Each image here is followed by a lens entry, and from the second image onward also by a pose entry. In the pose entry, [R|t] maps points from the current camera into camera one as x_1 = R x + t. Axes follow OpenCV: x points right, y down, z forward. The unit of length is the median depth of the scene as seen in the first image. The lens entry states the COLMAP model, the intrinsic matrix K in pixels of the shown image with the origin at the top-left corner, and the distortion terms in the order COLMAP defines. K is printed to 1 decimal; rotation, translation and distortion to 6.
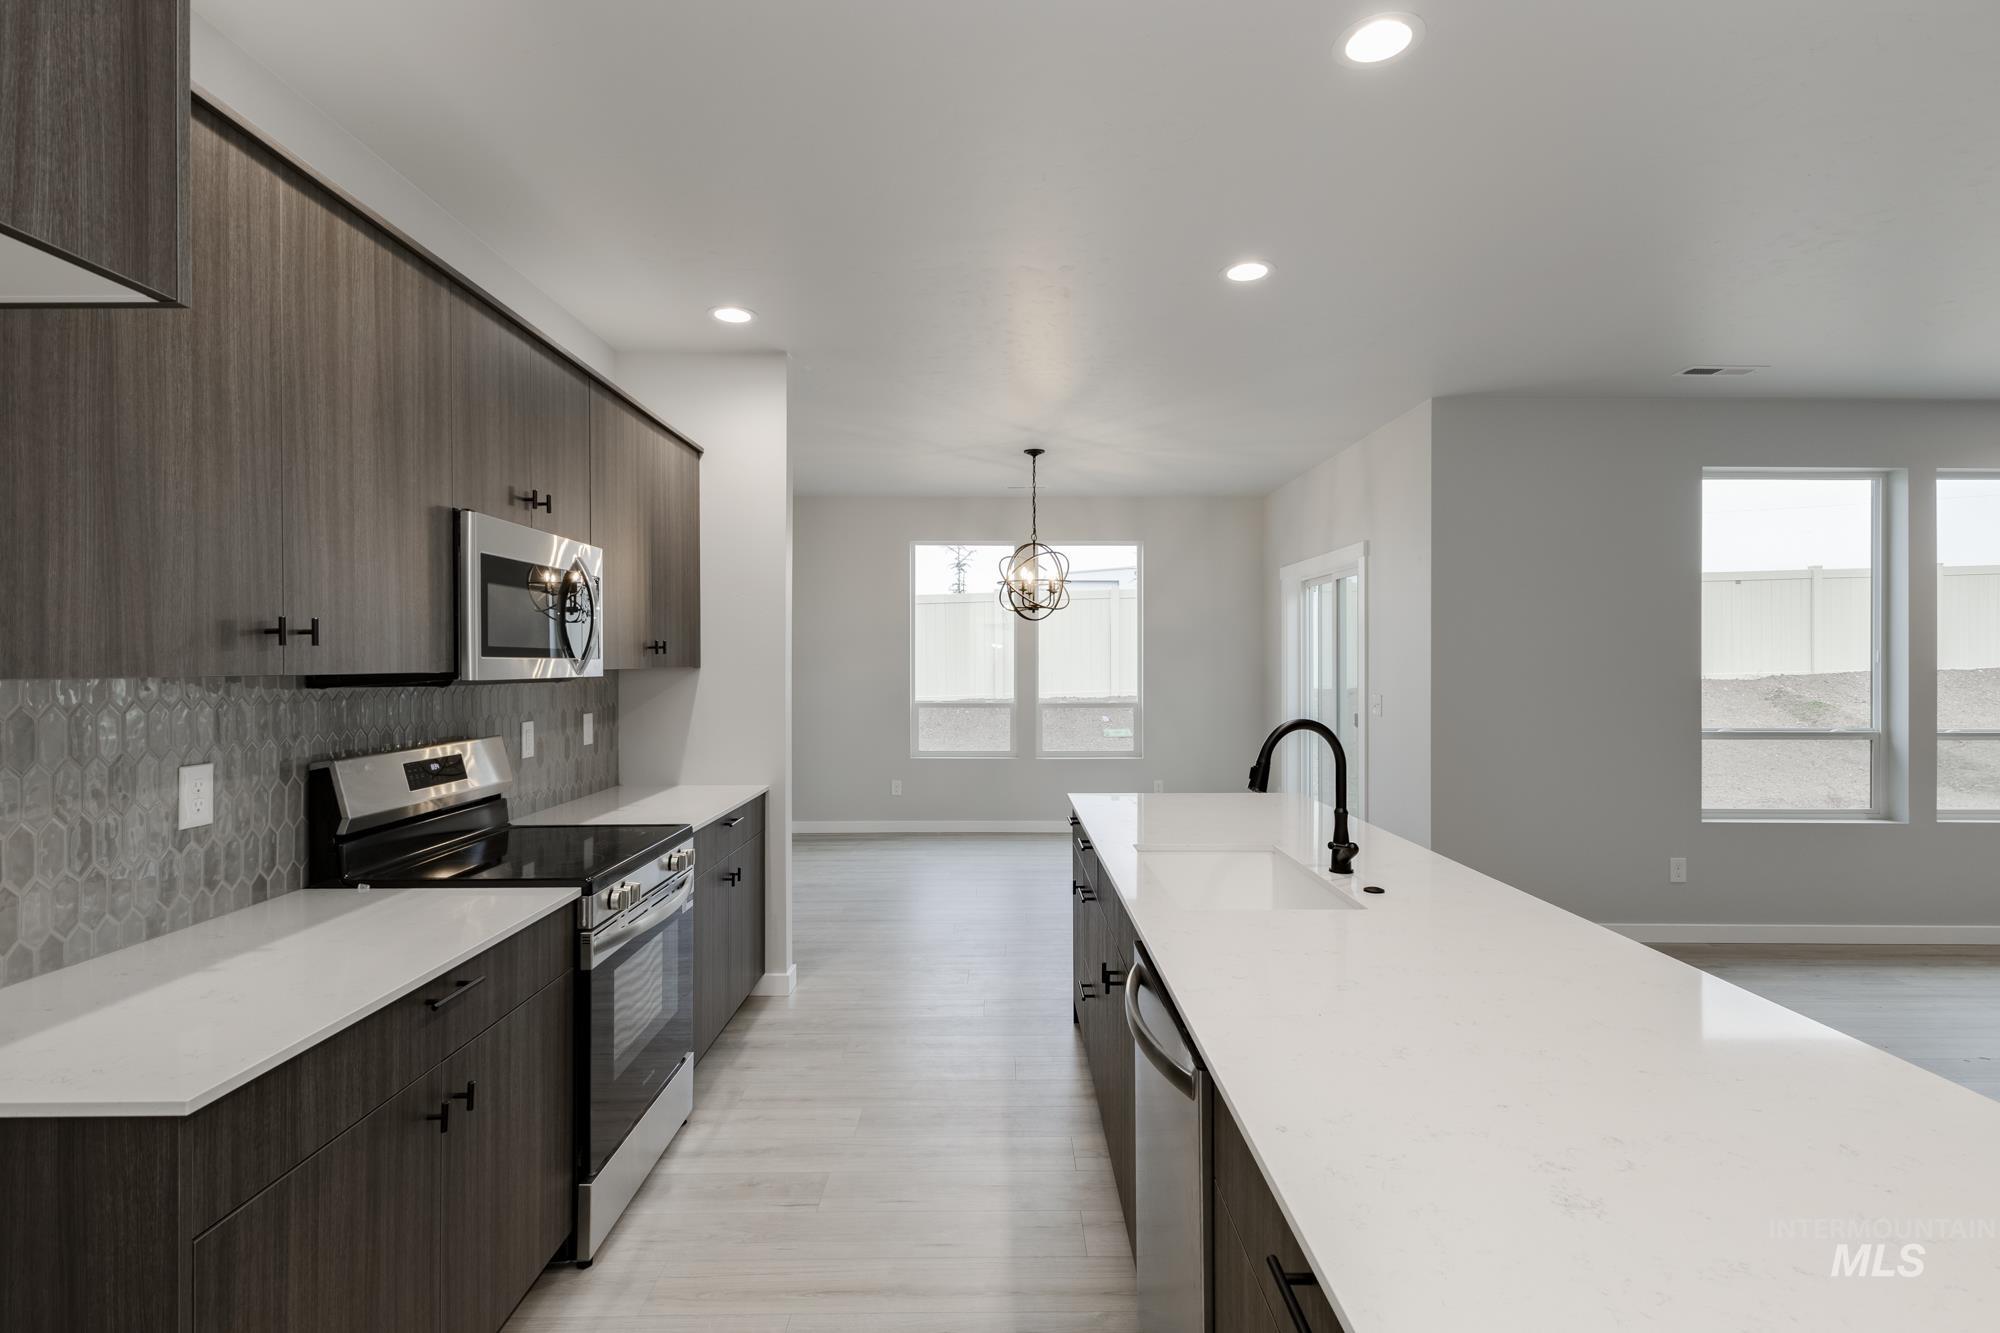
lens RADIAL K [[948.4, 0, 1000.0], [0, 948.4, 666.5], [0, 0, 1]] dist [0.001950, -0.000420]
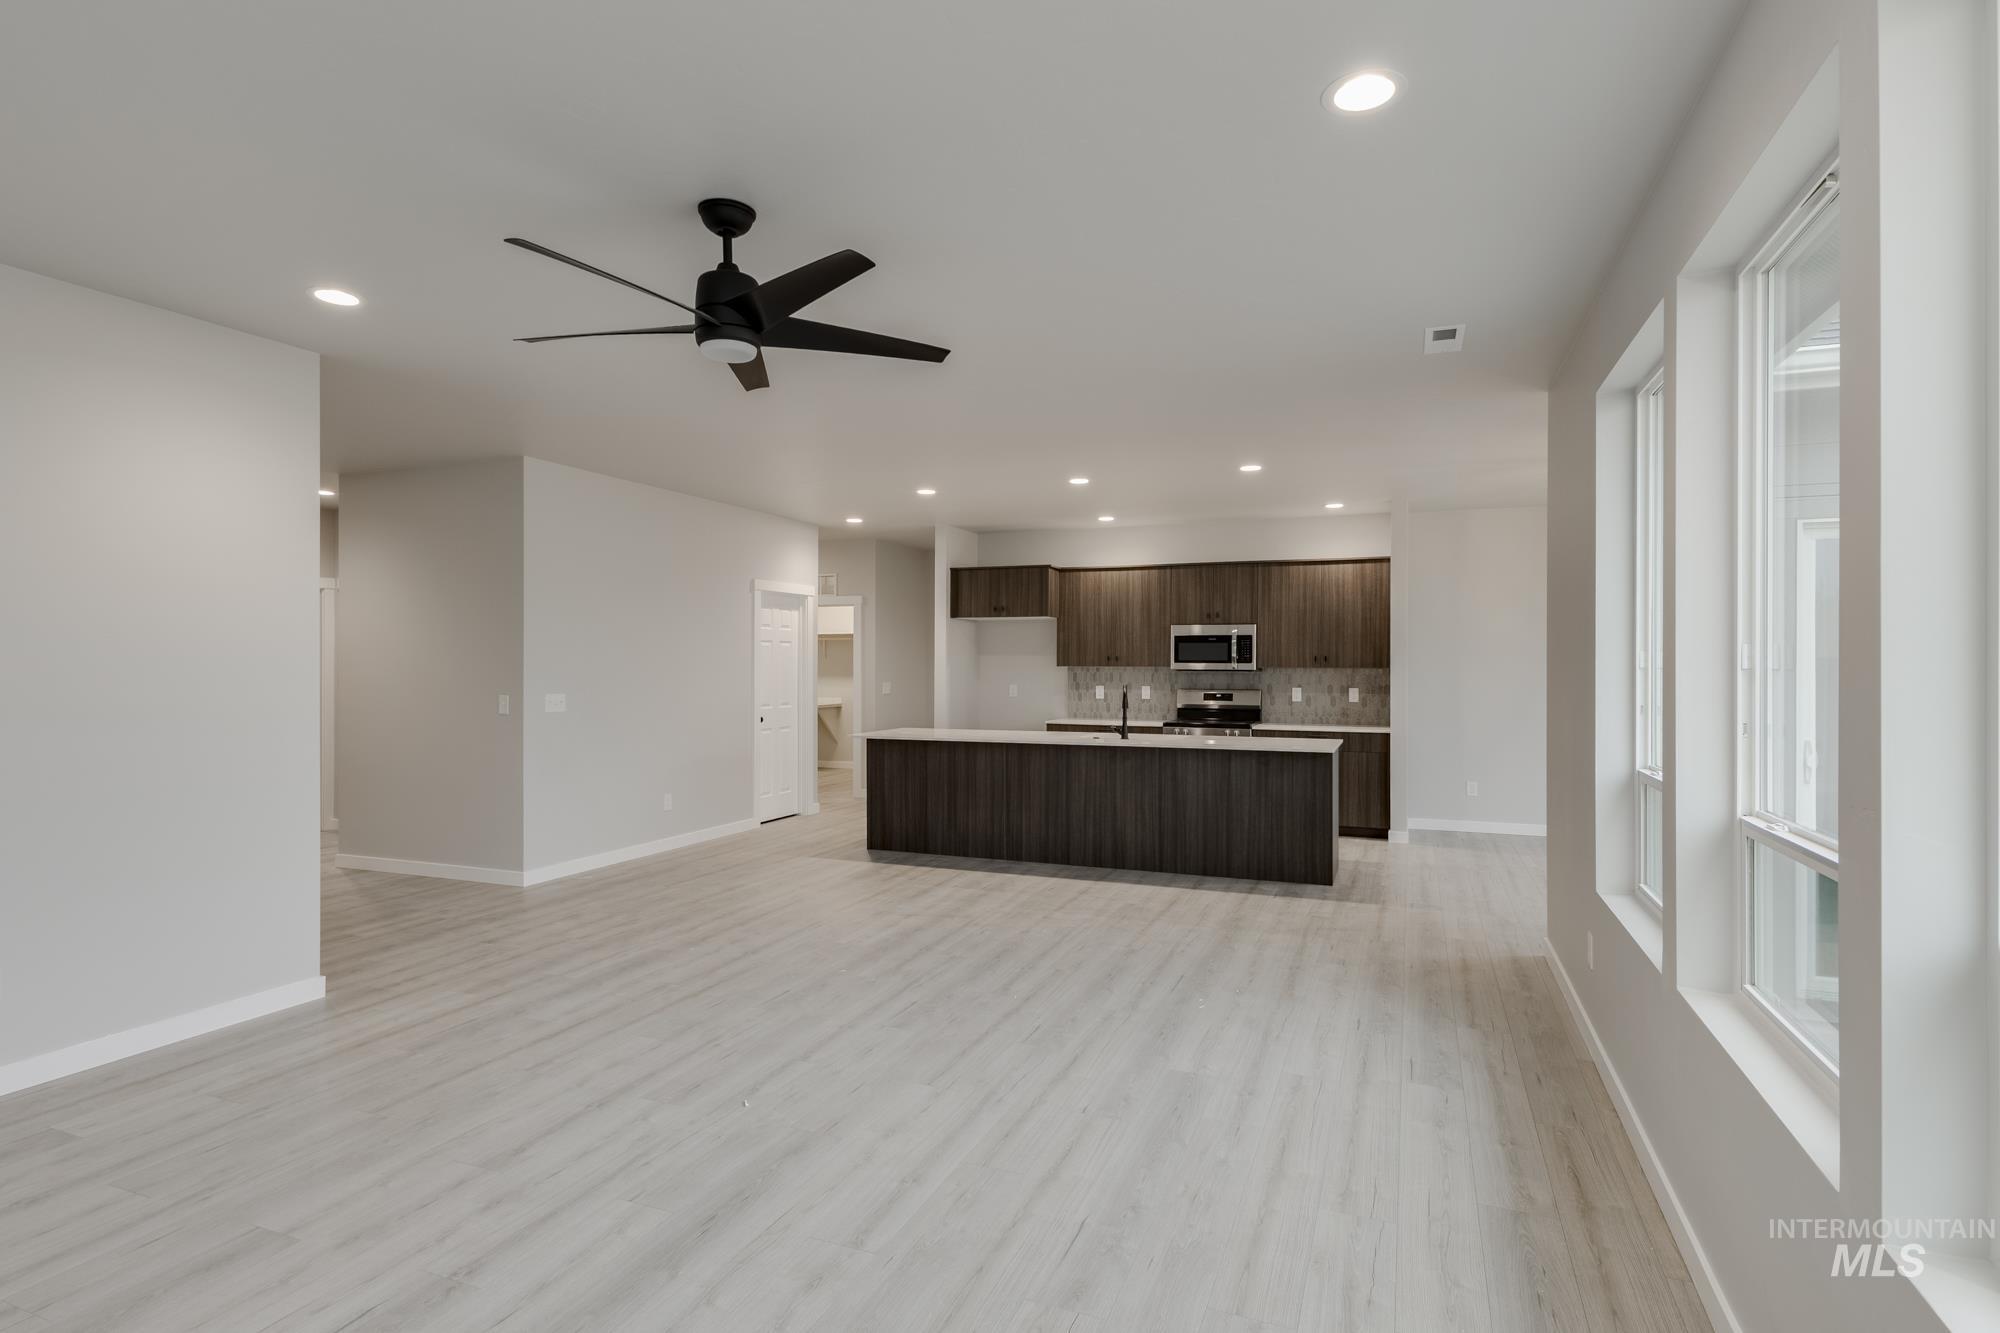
lens RADIAL K [[948.4, 0, 1000.0], [0, 948.4, 666.5], [0, 0, 1]] dist [0.001950, -0.000420]
pose [[-0.416641, 0.005235, -0.909056, 3.160138], [-0.006399, 0.999942, 0.008691, -0.024104], [0.909049, 0.009438, -0.416583, 1.944492]]
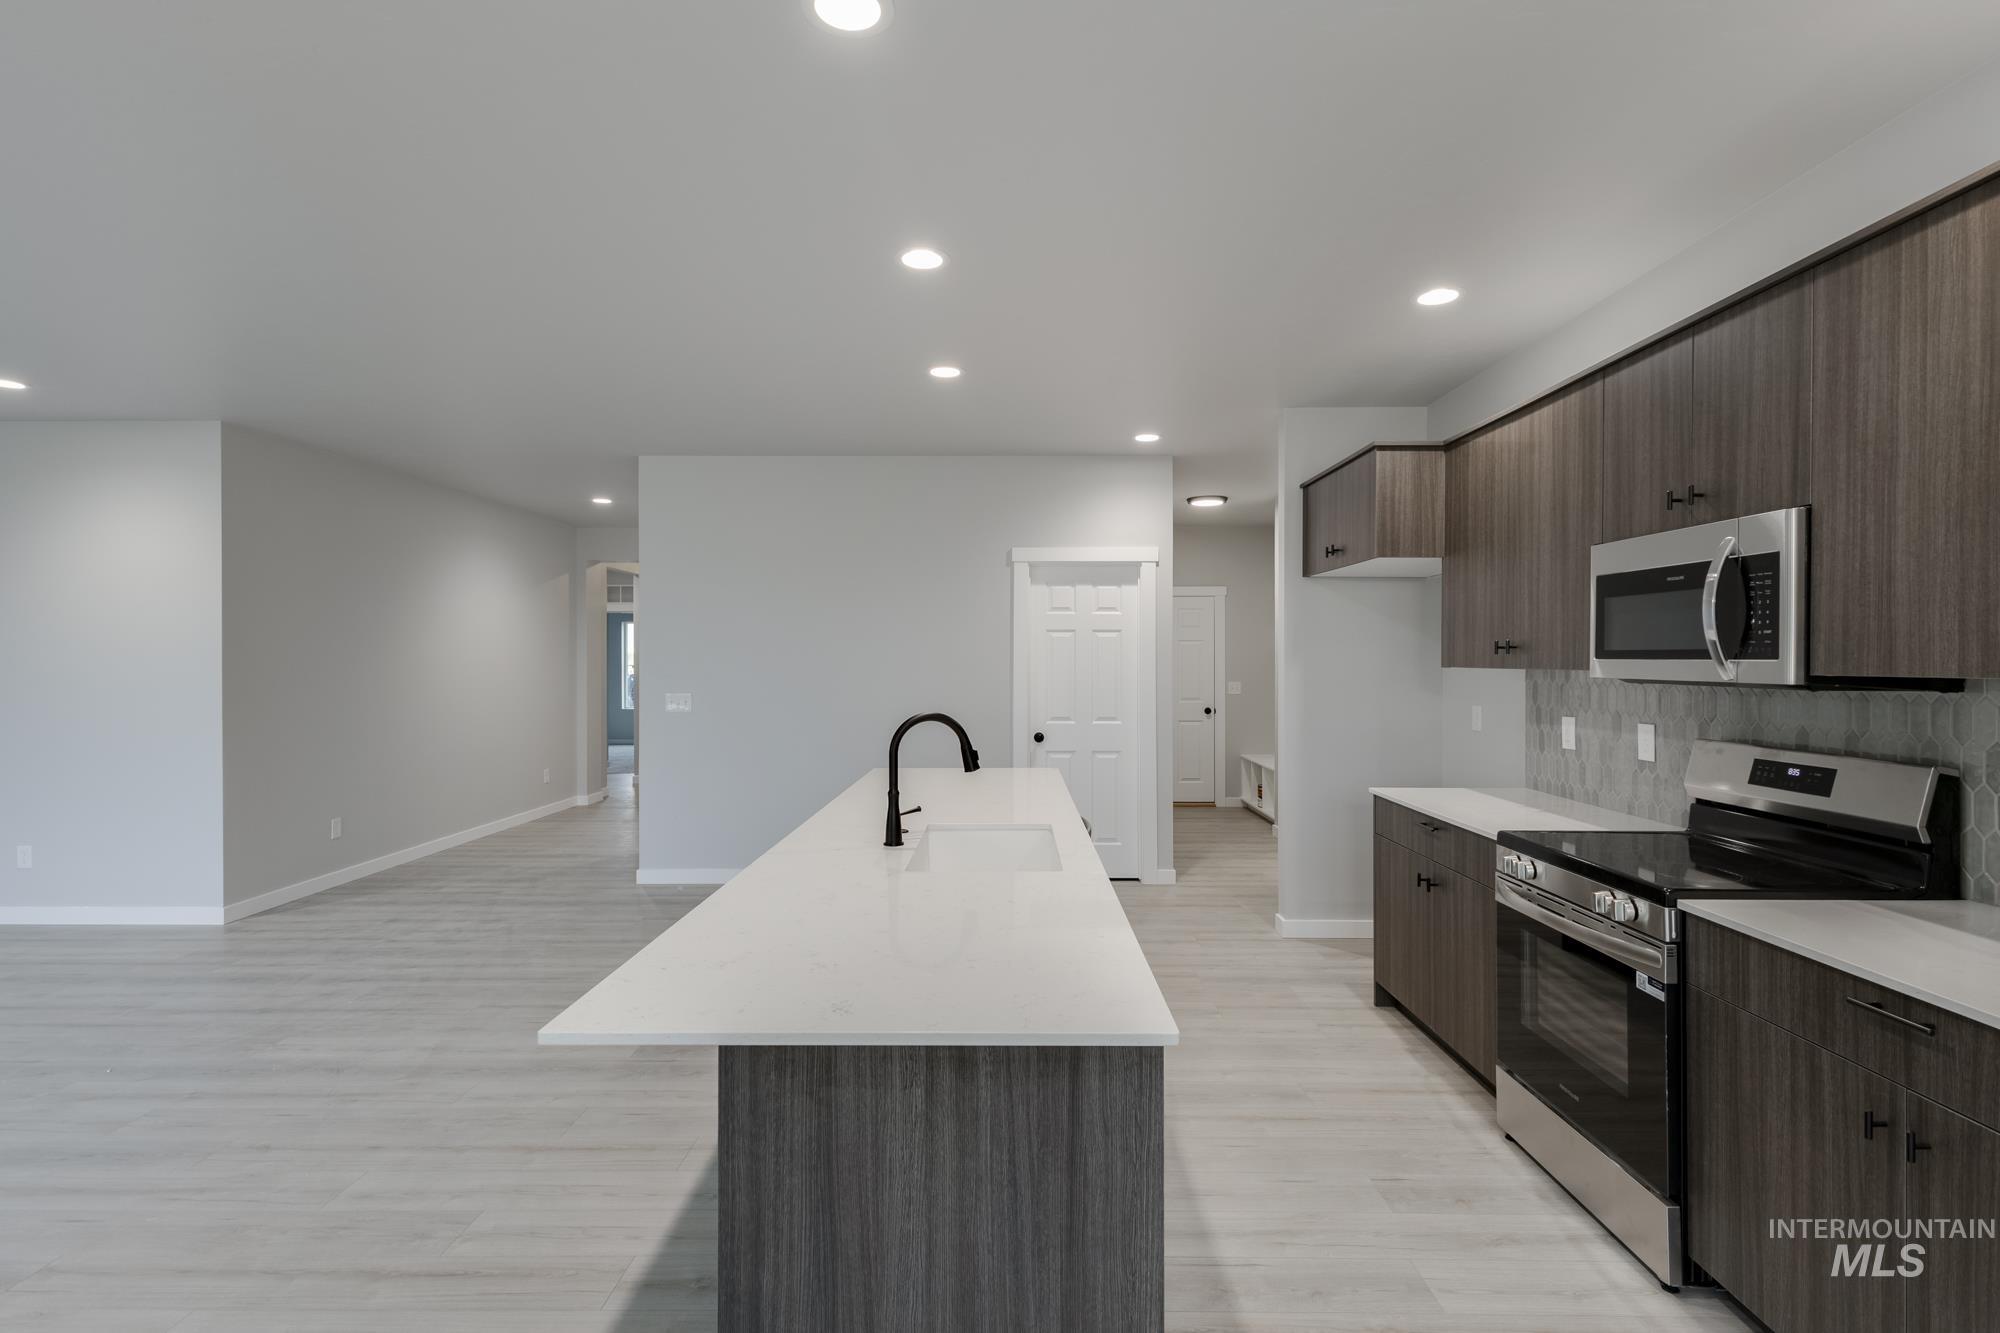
lens RADIAL K [[948.4, 0, 1000.0], [0, 948.4, 666.5], [0, 0, 1]] dist [0.001950, -0.000420]
pose [[-0.999786, 0.004476, 0.020215, 0.217909], [0.004736, 0.999906, 0.012854, -0.020369], [-0.020156, 0.012947, -0.999713, 2.275801]]
